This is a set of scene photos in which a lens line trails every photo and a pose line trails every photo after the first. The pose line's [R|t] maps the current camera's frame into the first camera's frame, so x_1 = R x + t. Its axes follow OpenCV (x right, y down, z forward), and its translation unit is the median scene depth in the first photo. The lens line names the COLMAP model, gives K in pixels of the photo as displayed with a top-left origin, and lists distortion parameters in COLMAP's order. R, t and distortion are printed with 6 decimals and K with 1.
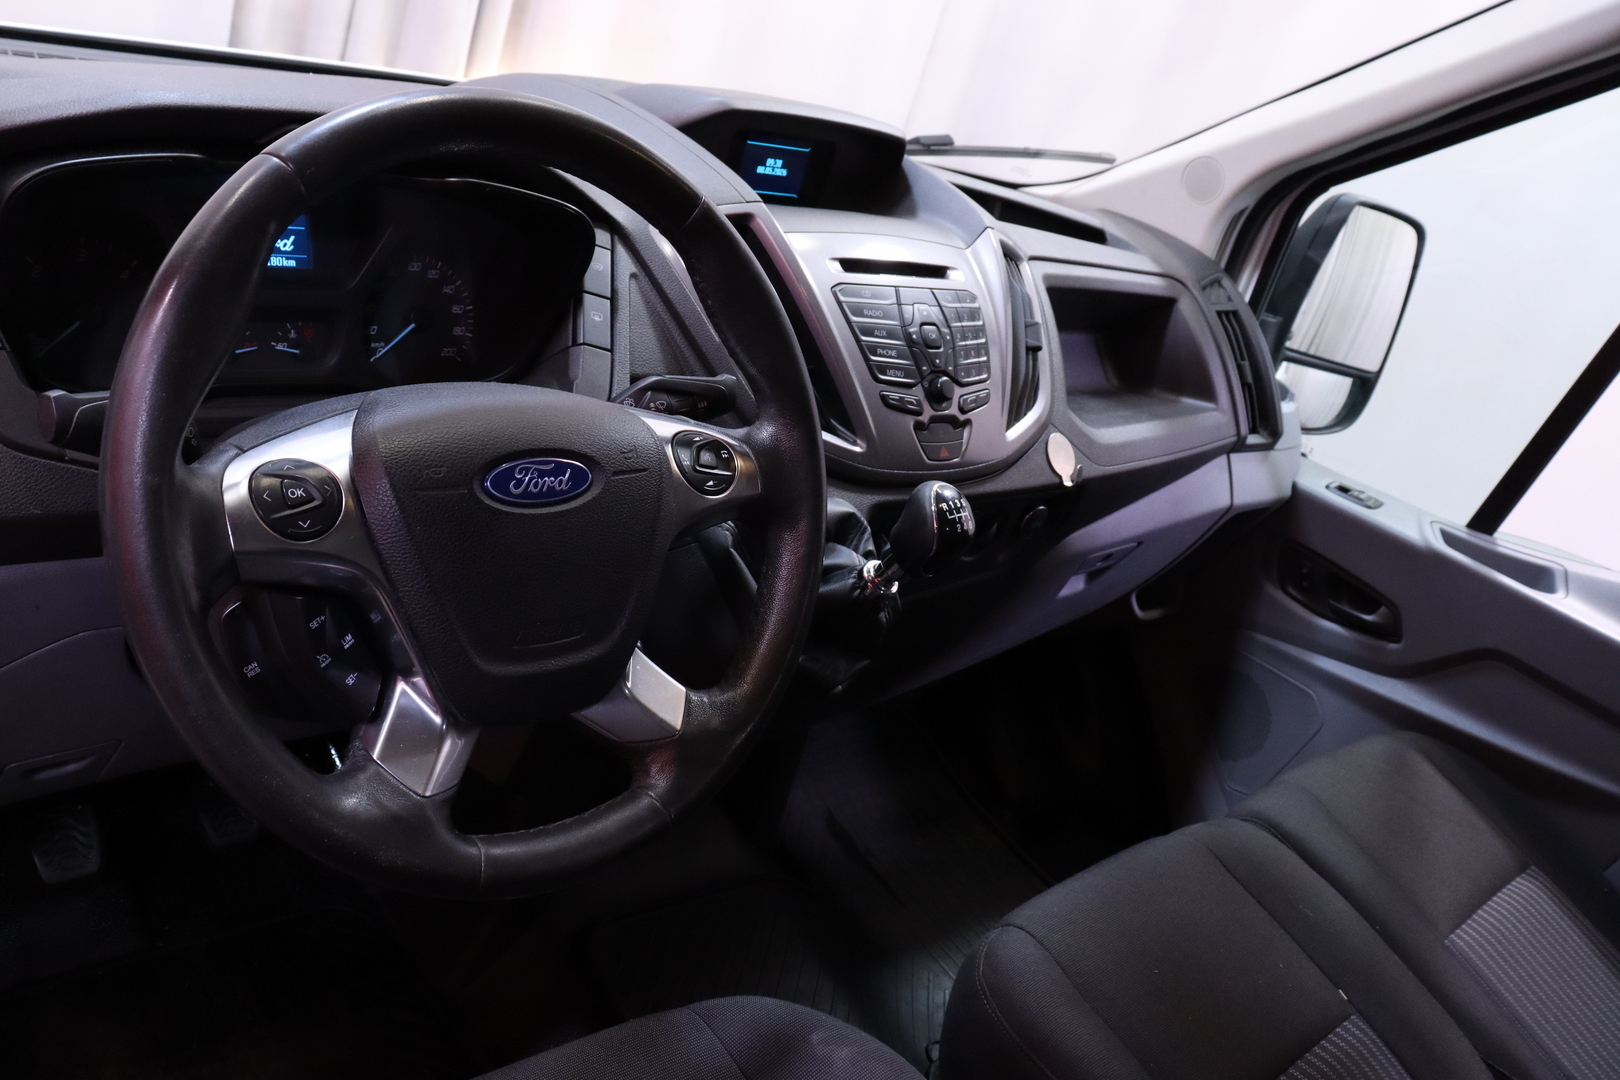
lens RADIAL K [[1303.1, 0, 807.0], [0, 1303.1, 531.1], [0, 0, 1]] dist [-0.101540, 0.019593]
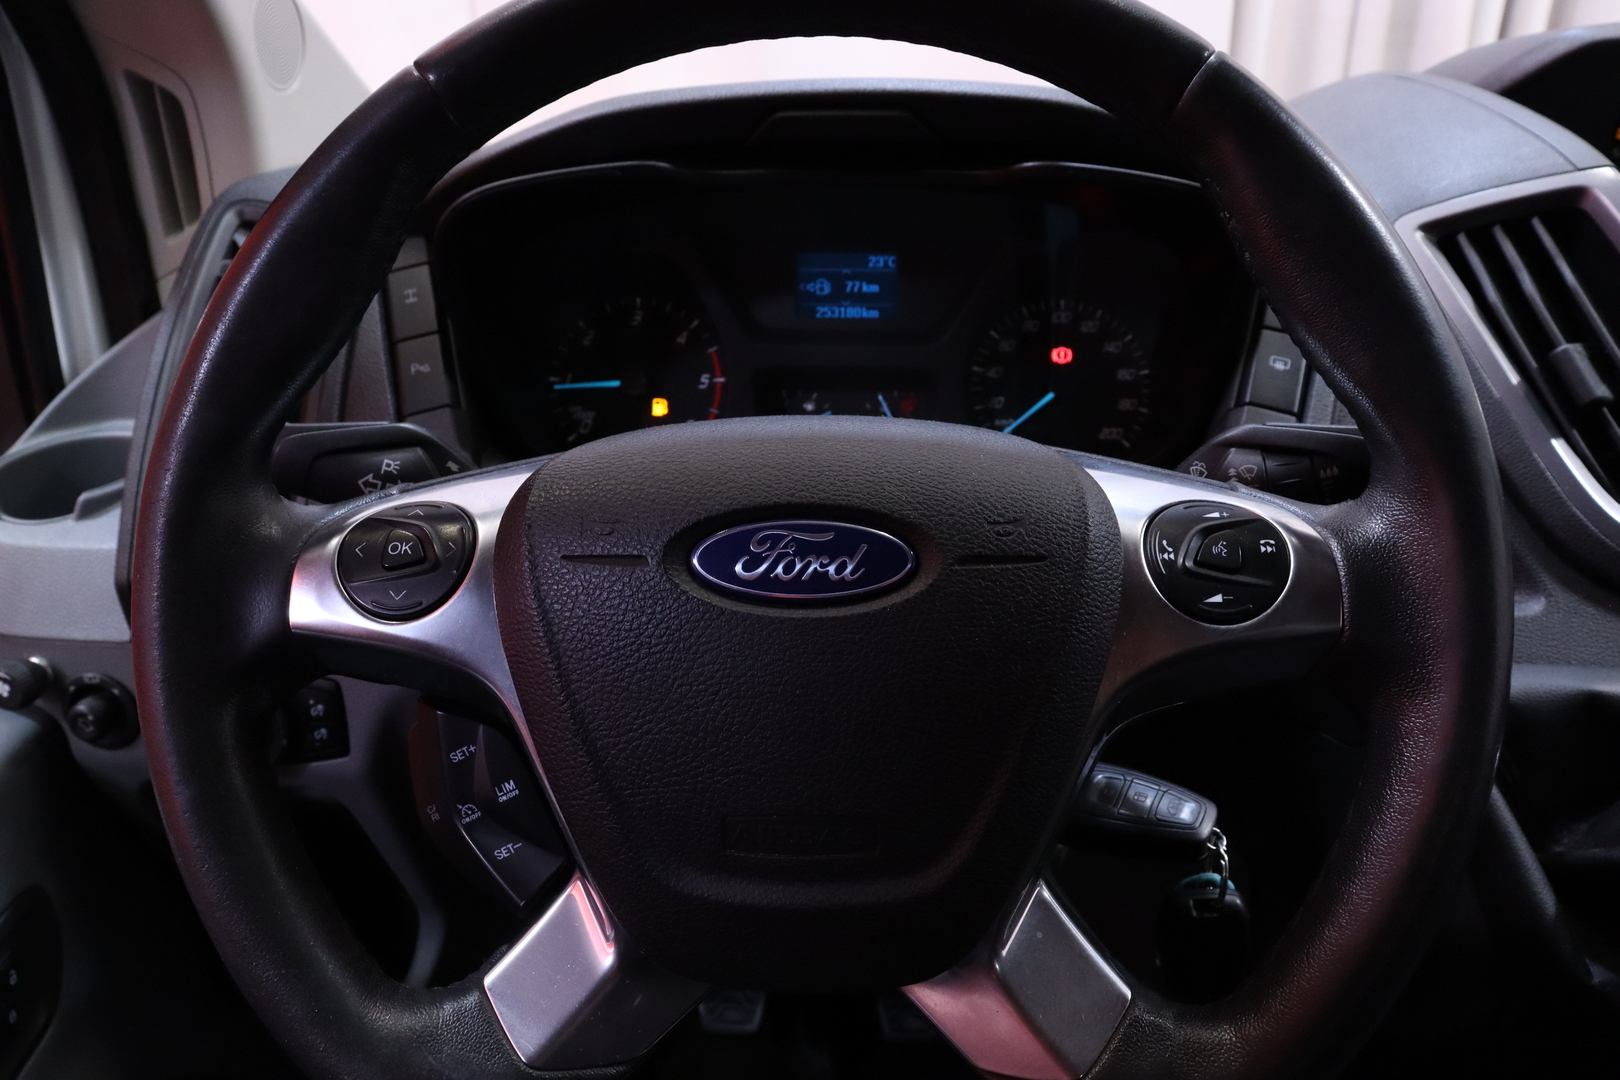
lens RADIAL K [[1303.1, 0, 808.4], [0, 1303.1, 537.1], [0, 0, 1]] dist [-0.101540, 0.019593]
pose [[0.689241, 0.009951, -0.724464, 0.180533], [-0.107104, 0.990320, -0.088294, 0.000360], [0.716572, 0.138449, 0.683635, 0.546867]]
